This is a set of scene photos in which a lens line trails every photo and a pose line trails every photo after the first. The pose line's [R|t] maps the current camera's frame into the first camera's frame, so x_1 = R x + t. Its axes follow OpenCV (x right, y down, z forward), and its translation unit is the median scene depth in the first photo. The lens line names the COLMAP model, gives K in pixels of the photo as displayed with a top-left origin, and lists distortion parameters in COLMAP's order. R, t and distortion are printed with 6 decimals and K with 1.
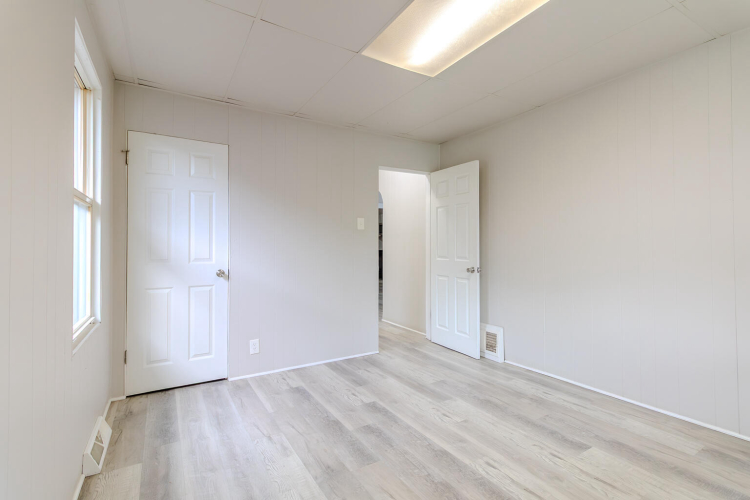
lens RADIAL K [[344.6, 0, 385.2], [0, 344.6, 240.2], [0, 0, 1]] dist [0.000376, -0.000642]
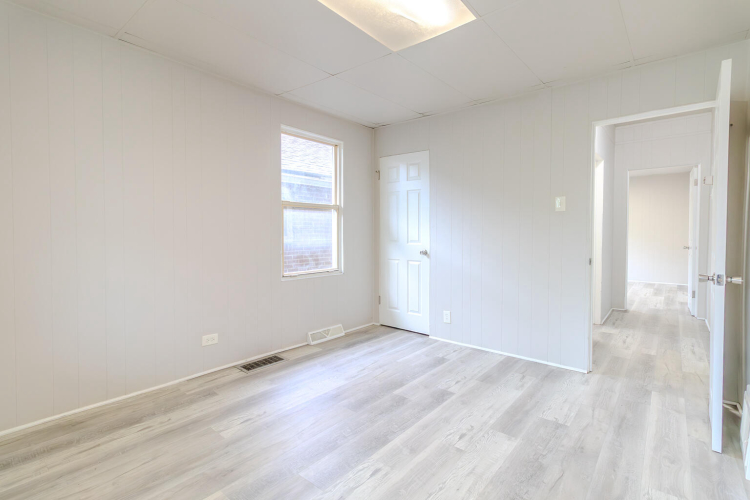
lens RADIAL K [[344.6, 0, 385.2], [0, 344.6, 240.2], [0, 0, 1]] dist [0.000376, -0.000642]
pose [[0.341163, 0.026829, -0.939621, 0.702704], [0.012582, 0.999373, 0.033104, 0.006363], [0.939920, -0.023116, 0.340611, 0.443367]]
